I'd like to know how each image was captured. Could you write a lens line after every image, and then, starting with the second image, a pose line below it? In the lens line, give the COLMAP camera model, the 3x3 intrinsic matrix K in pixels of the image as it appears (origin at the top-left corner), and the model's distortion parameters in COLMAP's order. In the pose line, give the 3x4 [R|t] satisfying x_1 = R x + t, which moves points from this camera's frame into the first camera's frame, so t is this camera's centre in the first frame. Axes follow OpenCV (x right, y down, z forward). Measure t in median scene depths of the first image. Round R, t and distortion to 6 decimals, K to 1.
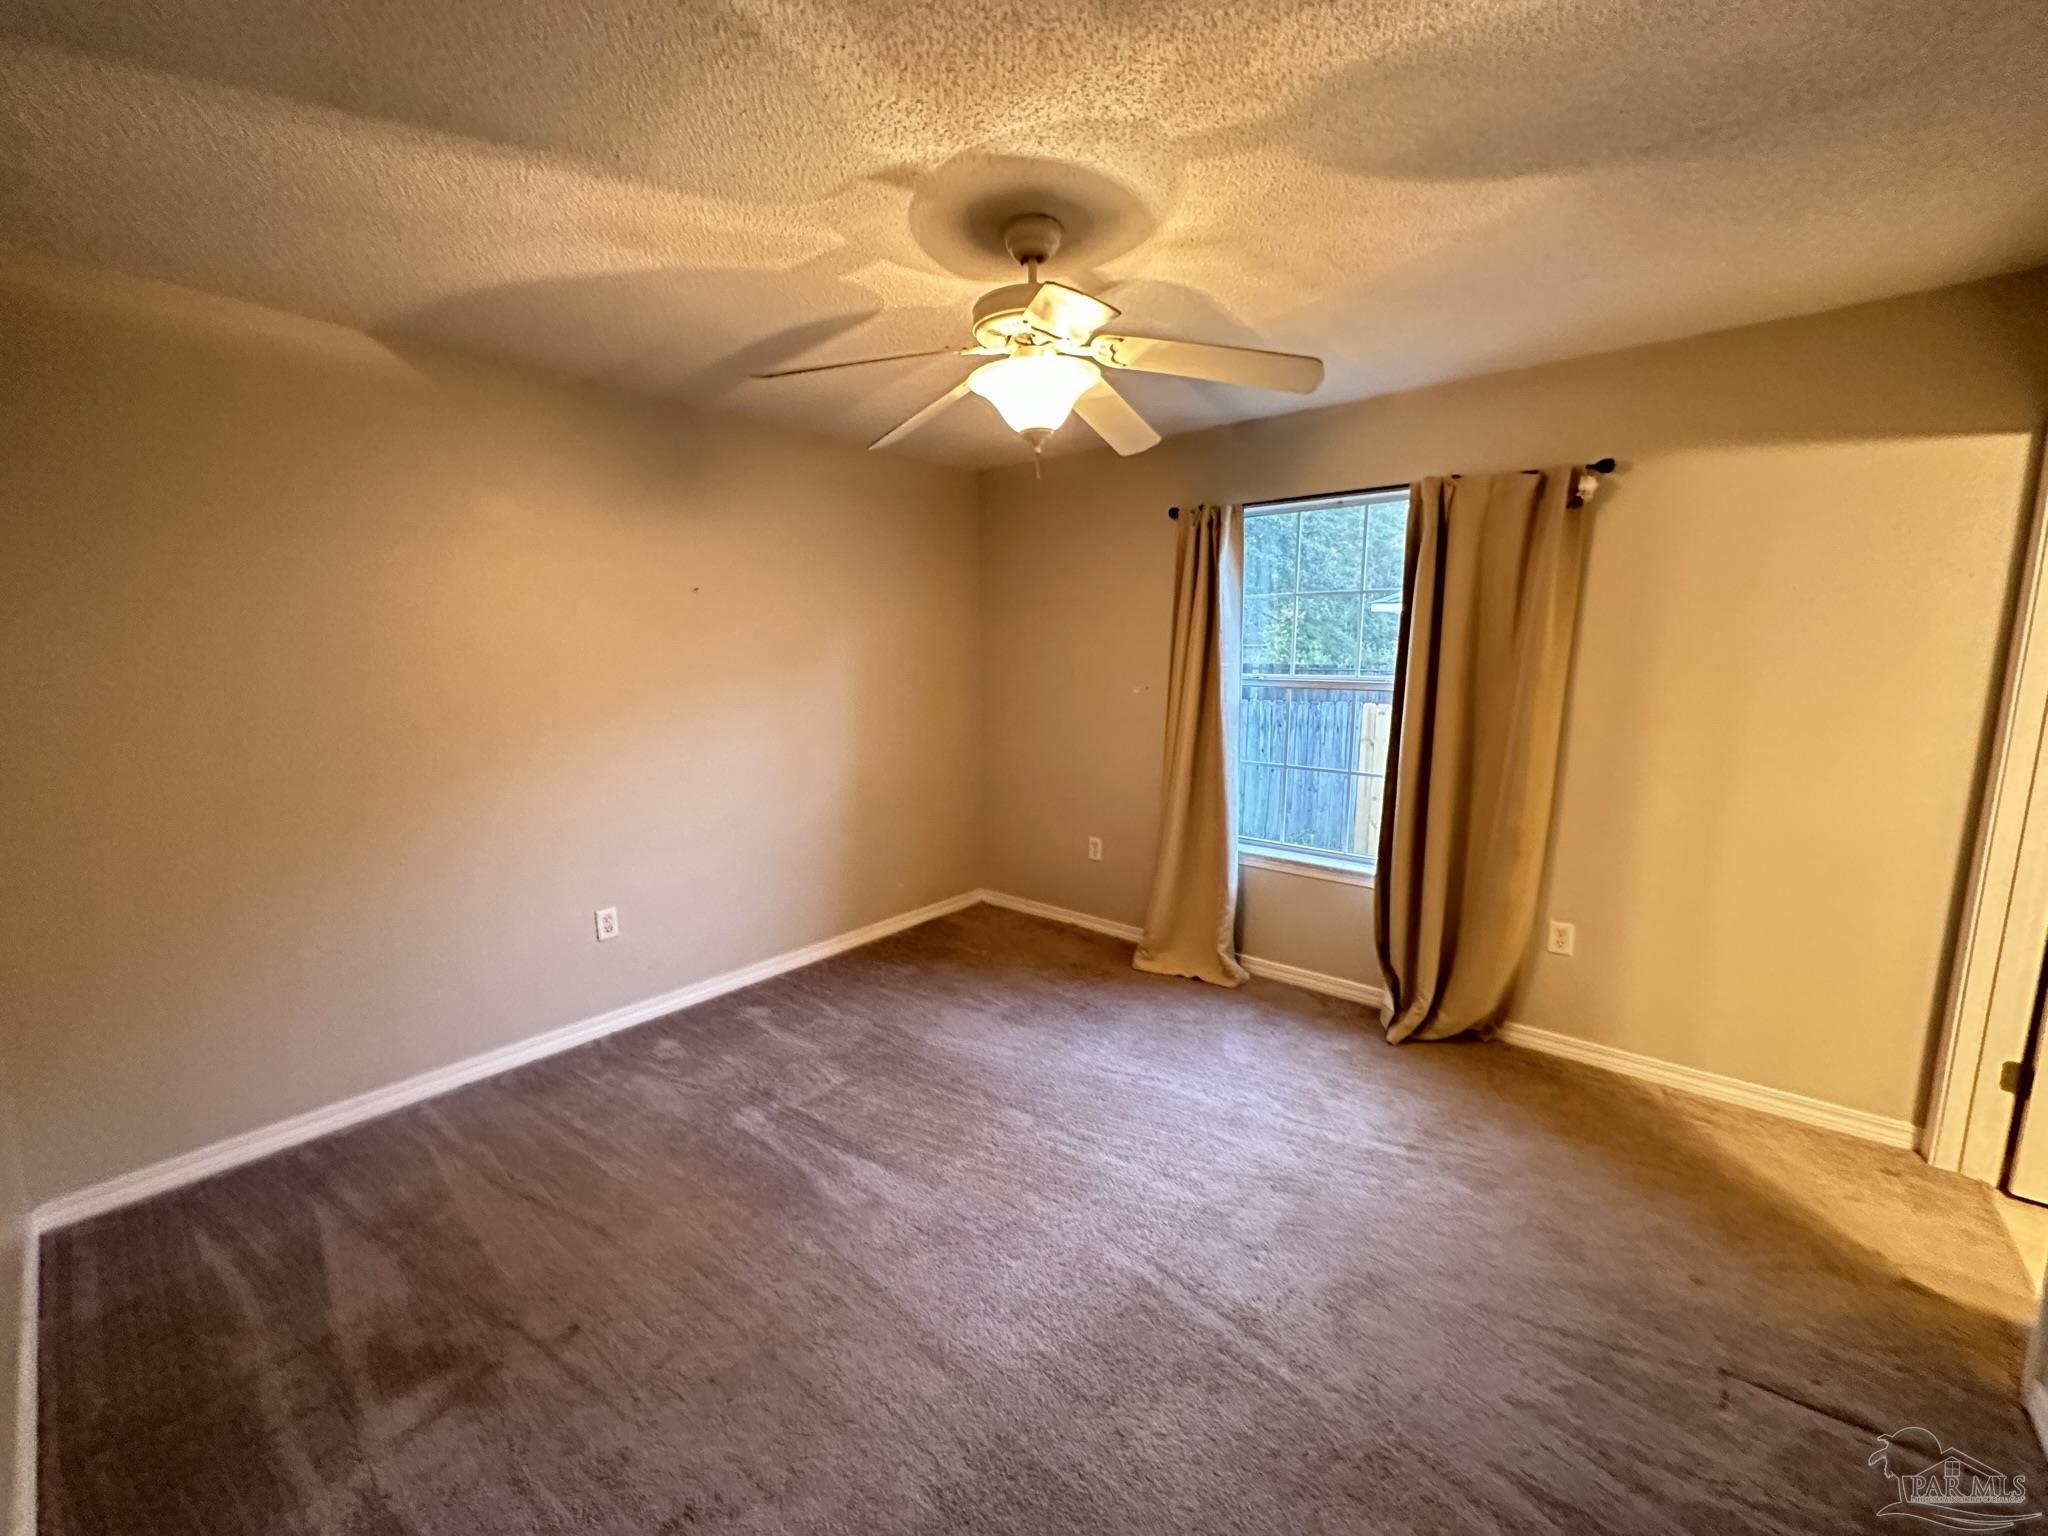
lens RADIAL K [[813.1, 0, 1020.3], [0, 813.1, 769.2], [0, 0, 1]] dist [0.000018, 0.000088]
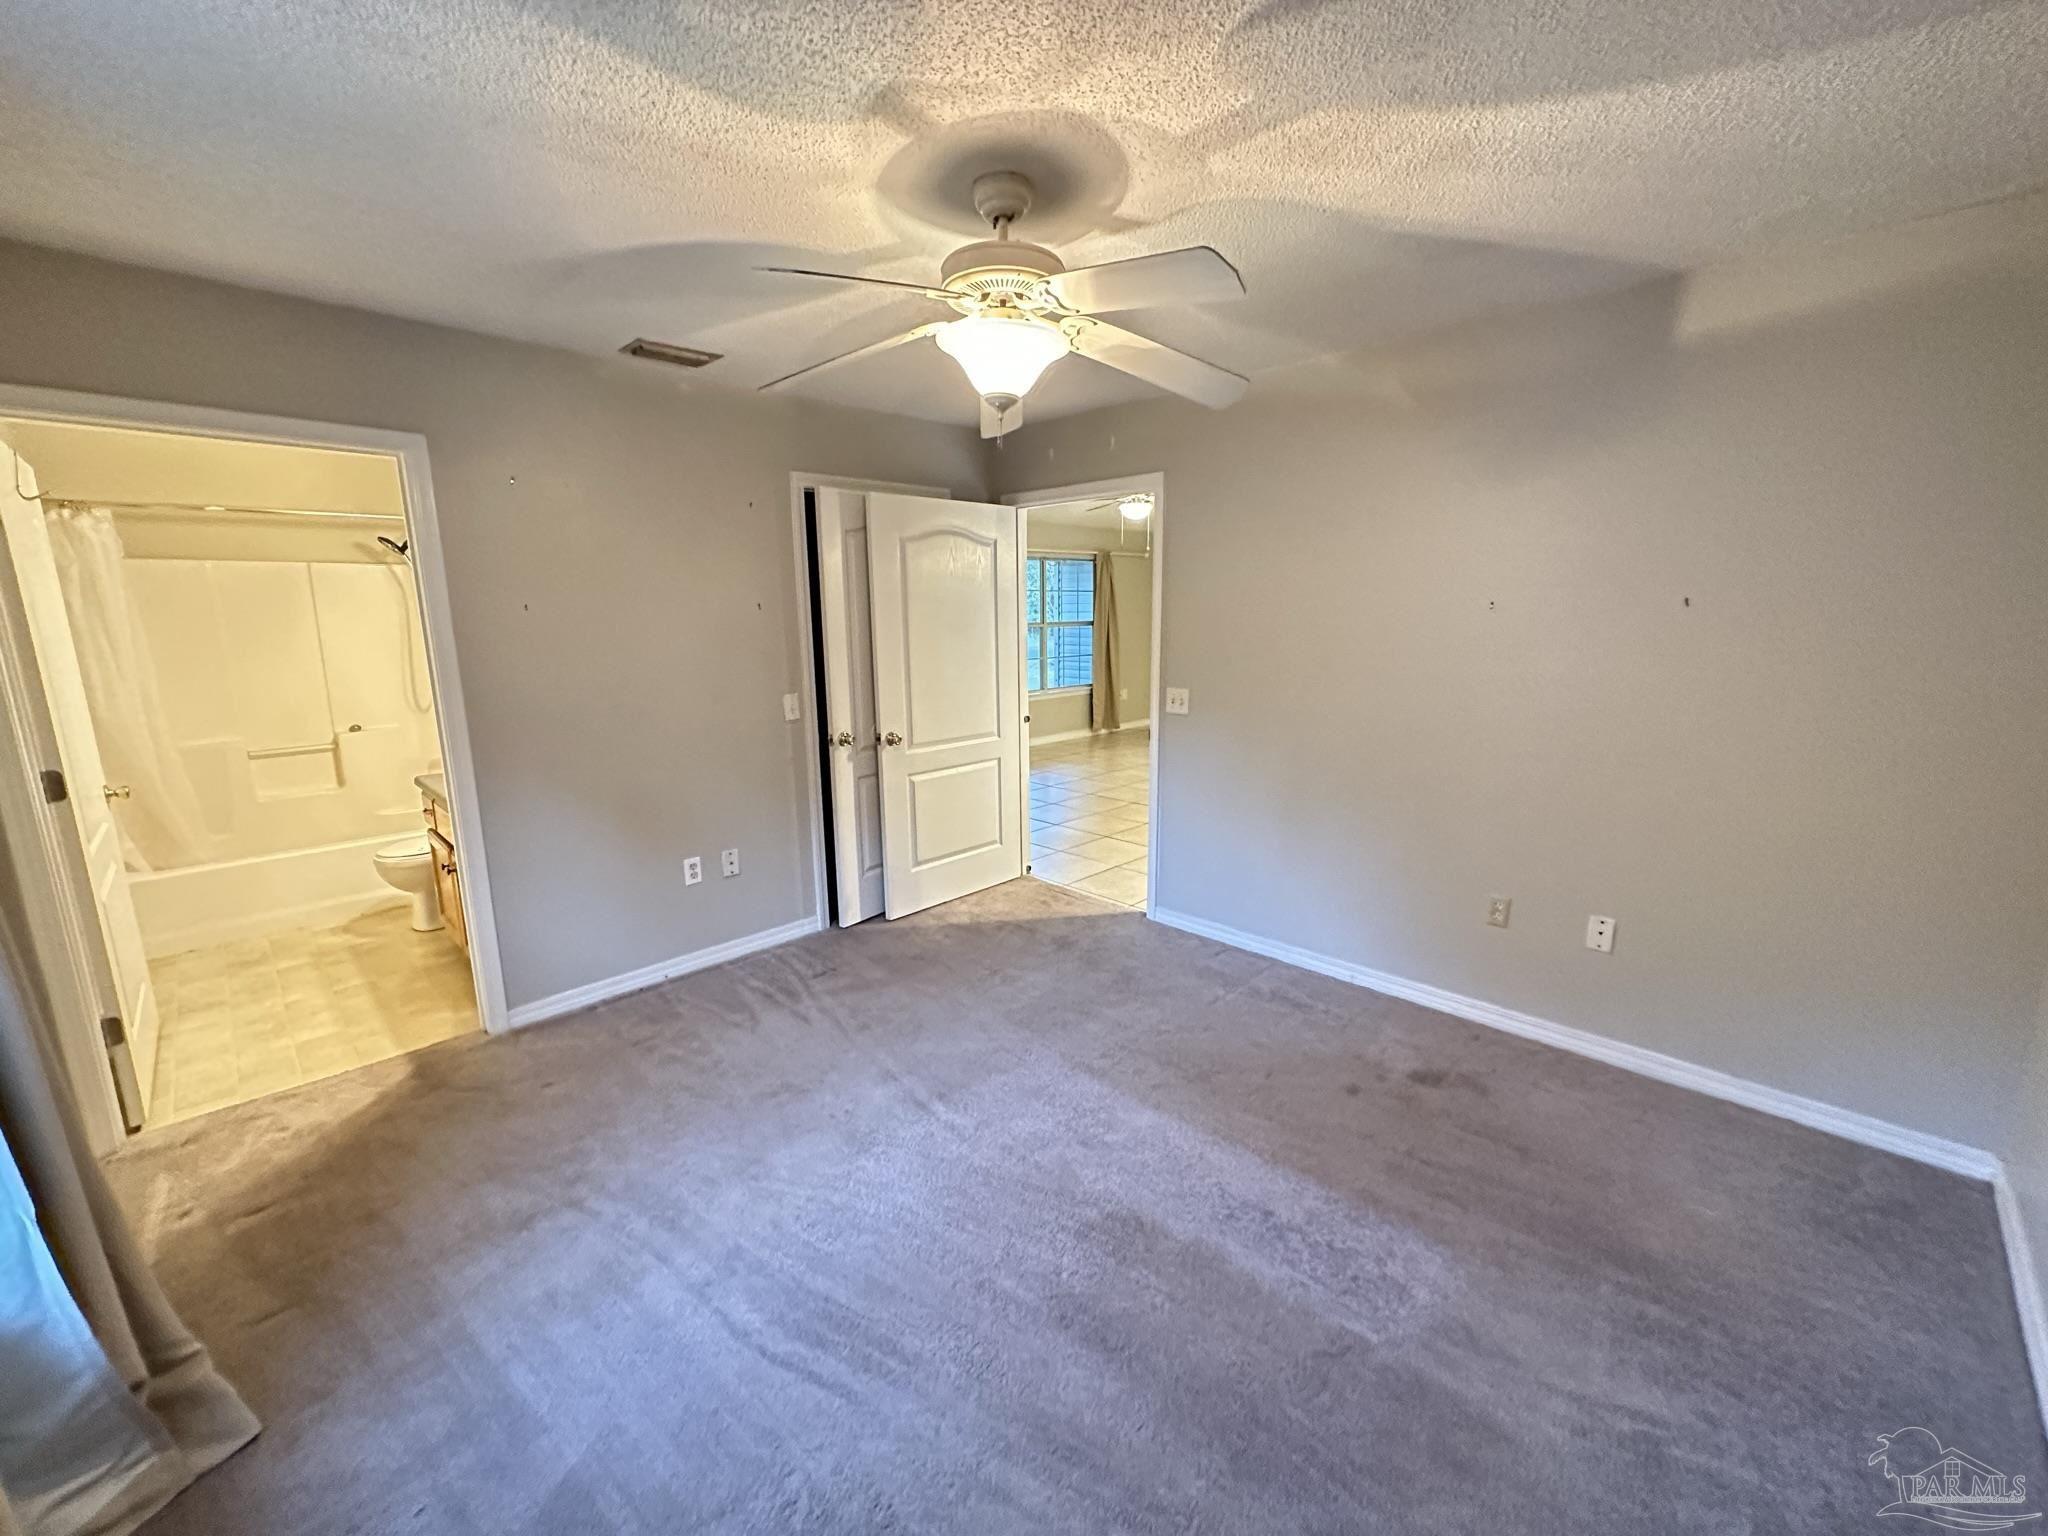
lens RADIAL K [[813.1, 0, 1020.3], [0, 813.1, 769.2], [0, 0, 1]] dist [0.000018, 0.000088]
pose [[-0.994920, -0.002963, 0.100628, -0.099841], [0.031696, 0.939515, 0.341037, -0.320957], [-0.095552, 0.342494, -0.934648, 2.039257]]
